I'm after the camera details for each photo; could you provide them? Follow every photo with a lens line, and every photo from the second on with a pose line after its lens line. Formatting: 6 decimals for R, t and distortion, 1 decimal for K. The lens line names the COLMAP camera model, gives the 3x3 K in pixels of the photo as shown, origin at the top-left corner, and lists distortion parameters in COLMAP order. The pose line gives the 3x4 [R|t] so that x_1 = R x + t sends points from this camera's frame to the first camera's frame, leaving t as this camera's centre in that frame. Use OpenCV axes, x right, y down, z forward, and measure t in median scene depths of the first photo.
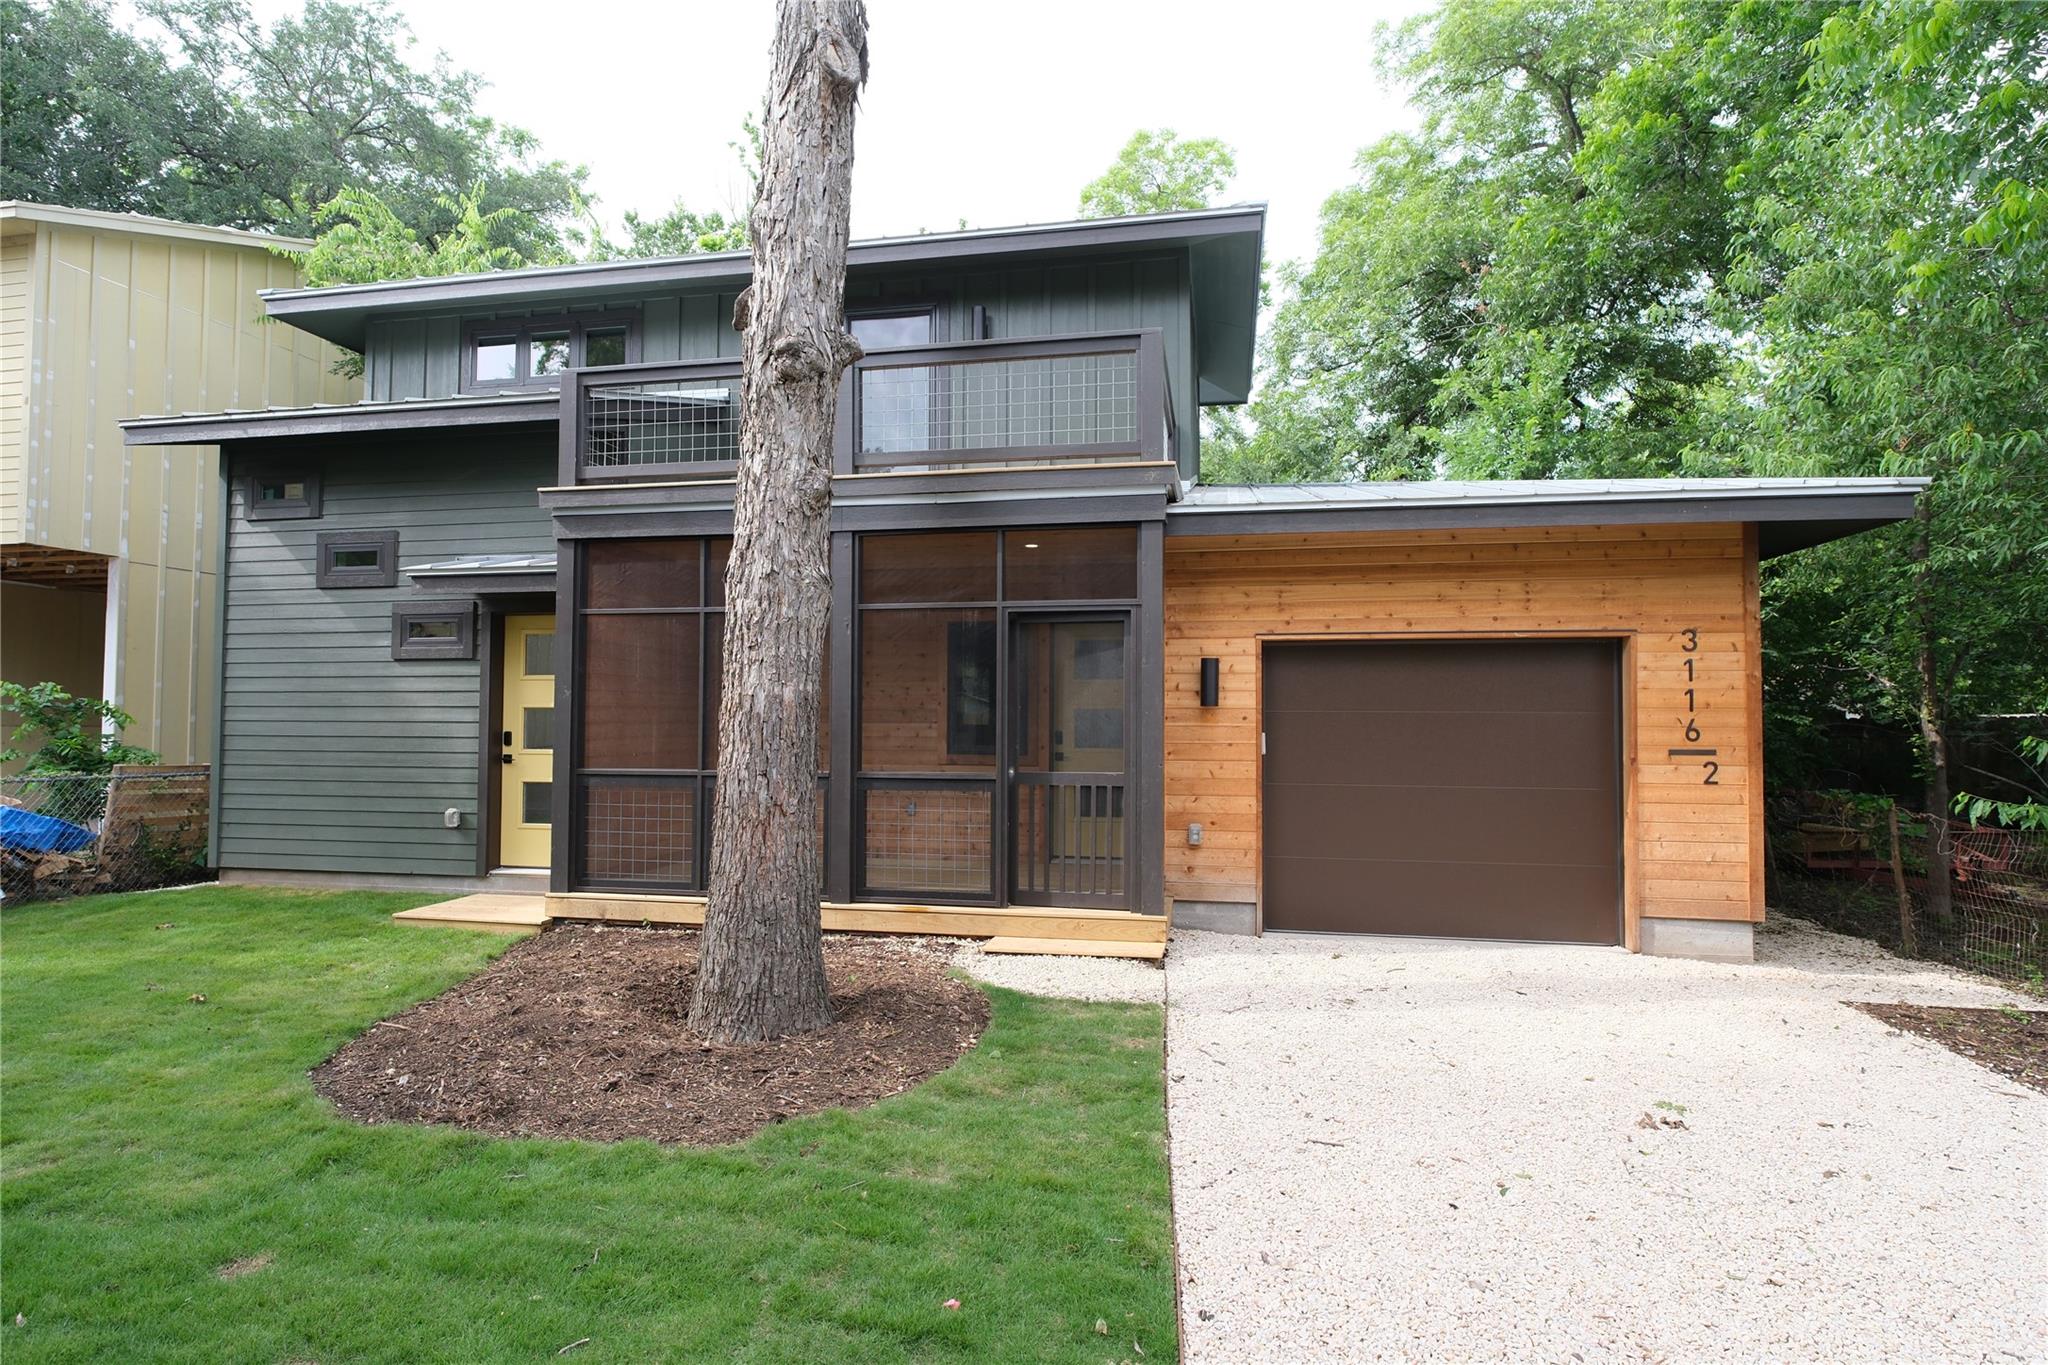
lens RADIAL K [[1063.7, 0, 1022.5], [0, 1063.7, 687.9], [0, 0, 1]] dist [0.004348, -0.000303]
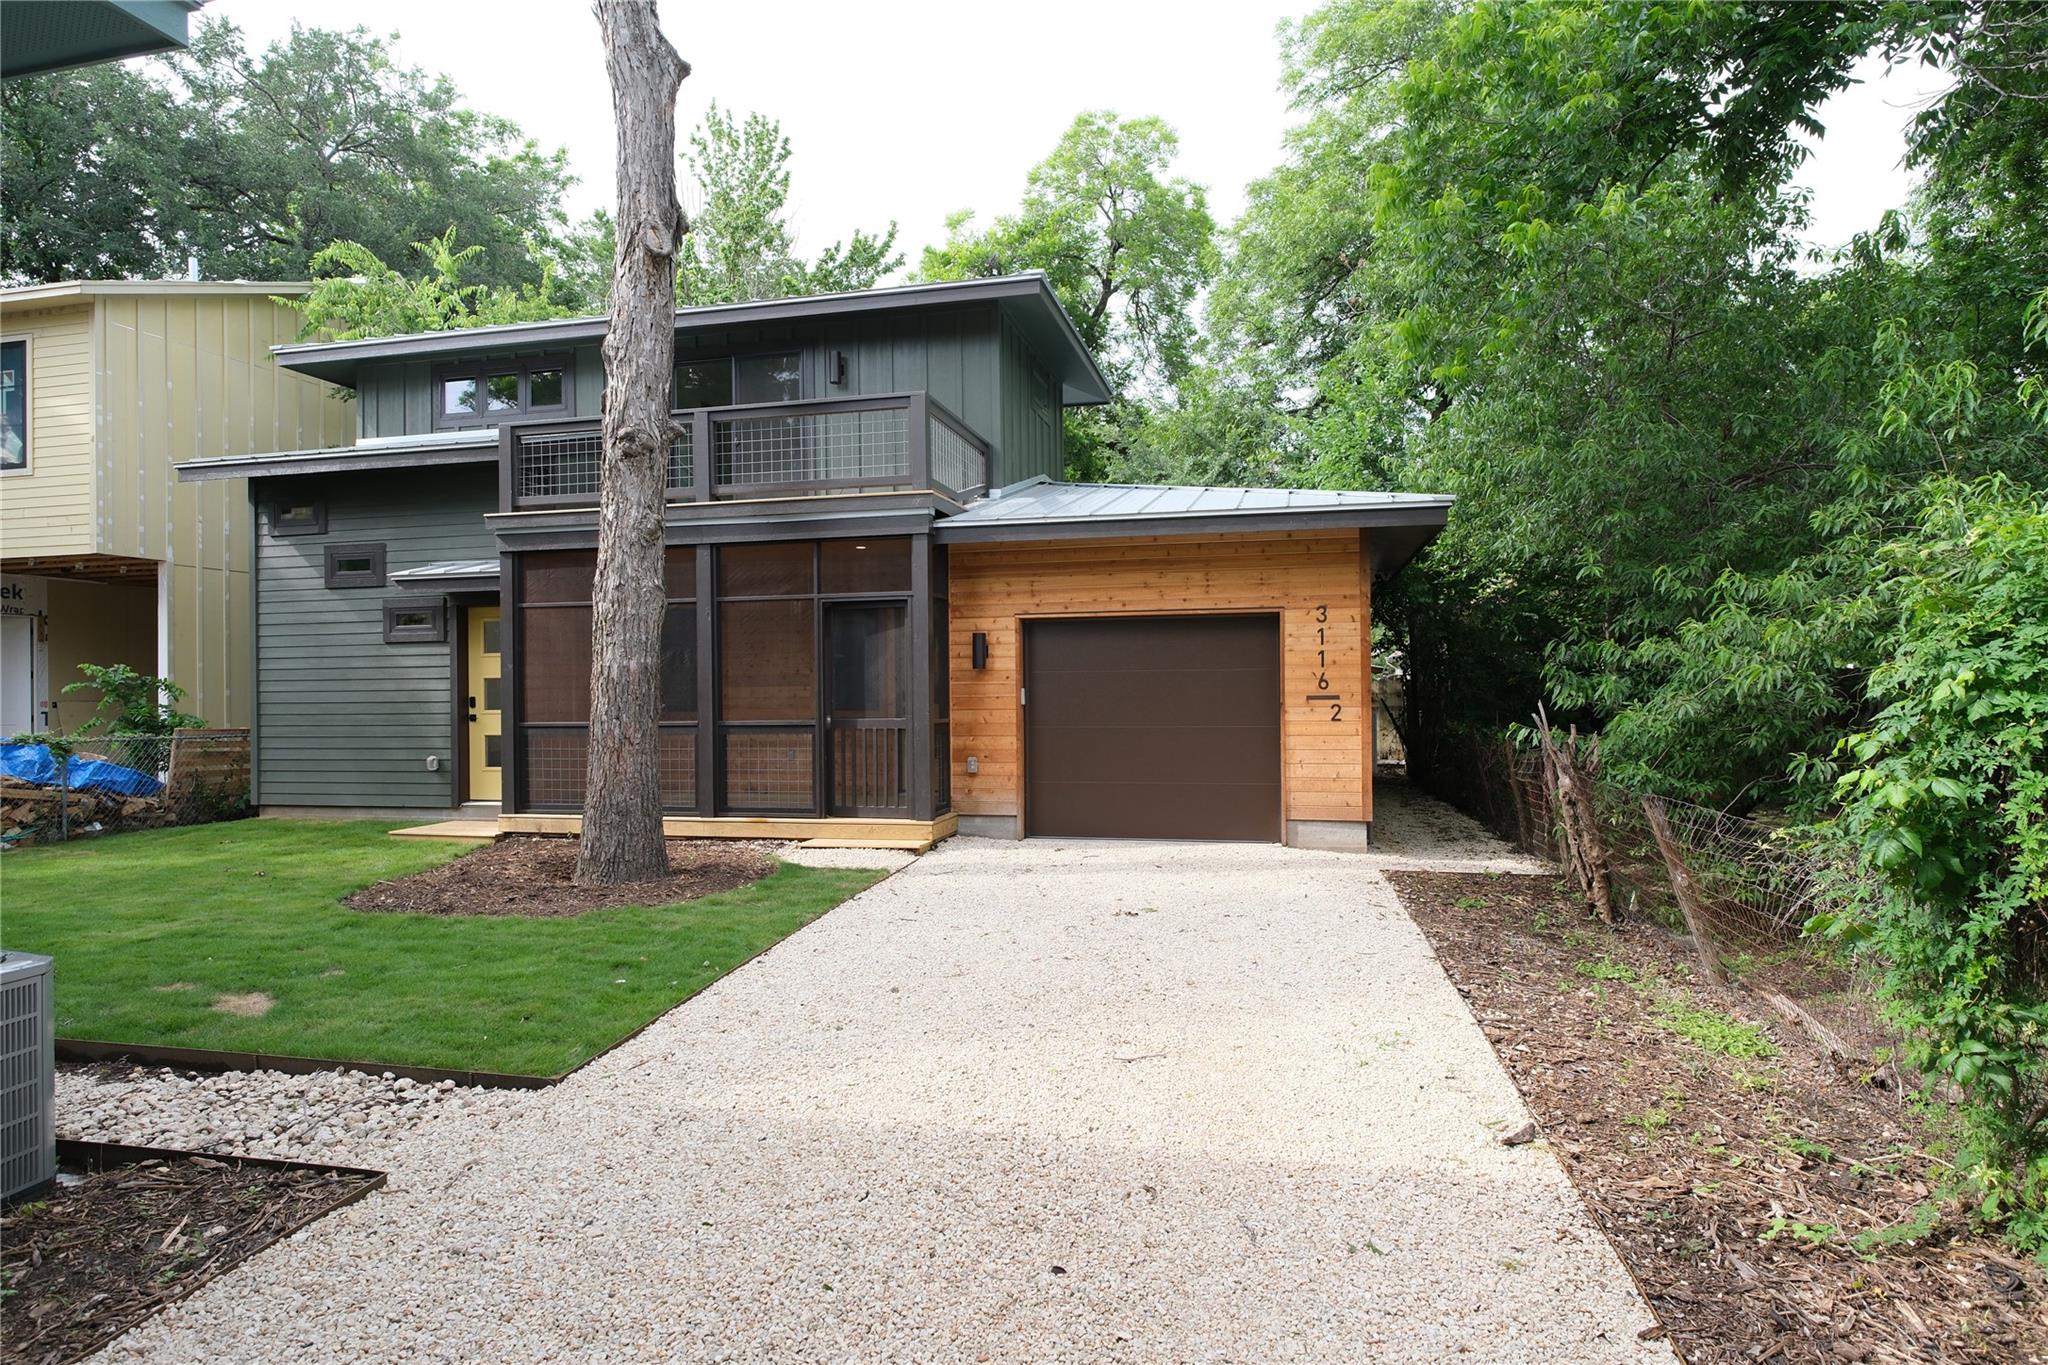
lens RADIAL K [[1161.9, 0, 1021.8], [0, 1161.9, 690.3], [0, 0, 1]] dist [0.000430, 0.009324]
pose [[0.998897, -0.014504, -0.044665, 0.286375], [0.015903, 0.999389, 0.031125, -0.000588], [0.044187, -0.031801, 0.998517, -0.443425]]
